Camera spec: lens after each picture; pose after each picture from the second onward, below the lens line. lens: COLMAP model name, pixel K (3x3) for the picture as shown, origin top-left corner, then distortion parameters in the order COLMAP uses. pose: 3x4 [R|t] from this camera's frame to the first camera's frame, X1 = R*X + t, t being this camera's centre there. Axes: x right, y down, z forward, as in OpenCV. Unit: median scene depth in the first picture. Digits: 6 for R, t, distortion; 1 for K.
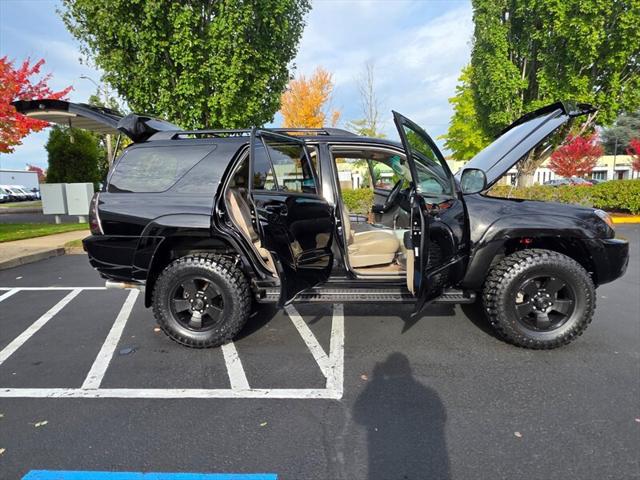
lens RADIAL K [[487.6, 0, 318.5], [0, 487.6, 238.1], [0, 0, 1]] dist [0.019622, -0.013514]
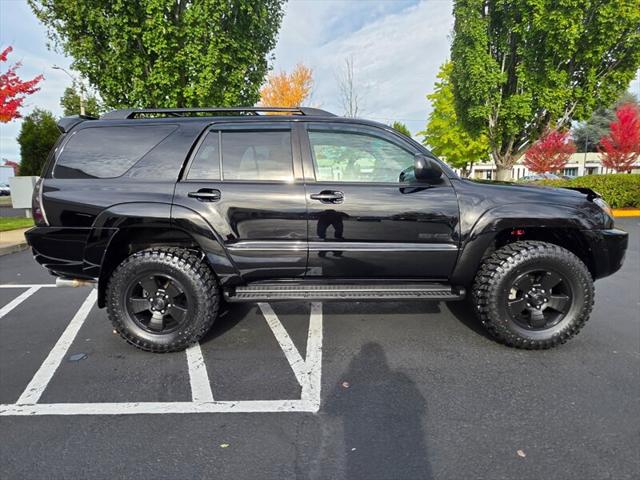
lens RADIAL K [[448.2, 0, 318.3], [0, 448.2, 241.1], [0, 0, 1]] dist [-0.001677, 0.002863]
pose [[0.999428, -0.002919, 0.033690, 0.016387], [0.002470, 0.999908, 0.013363, 0.009596], [-0.033726, -0.013273, 0.999343, 0.156484]]
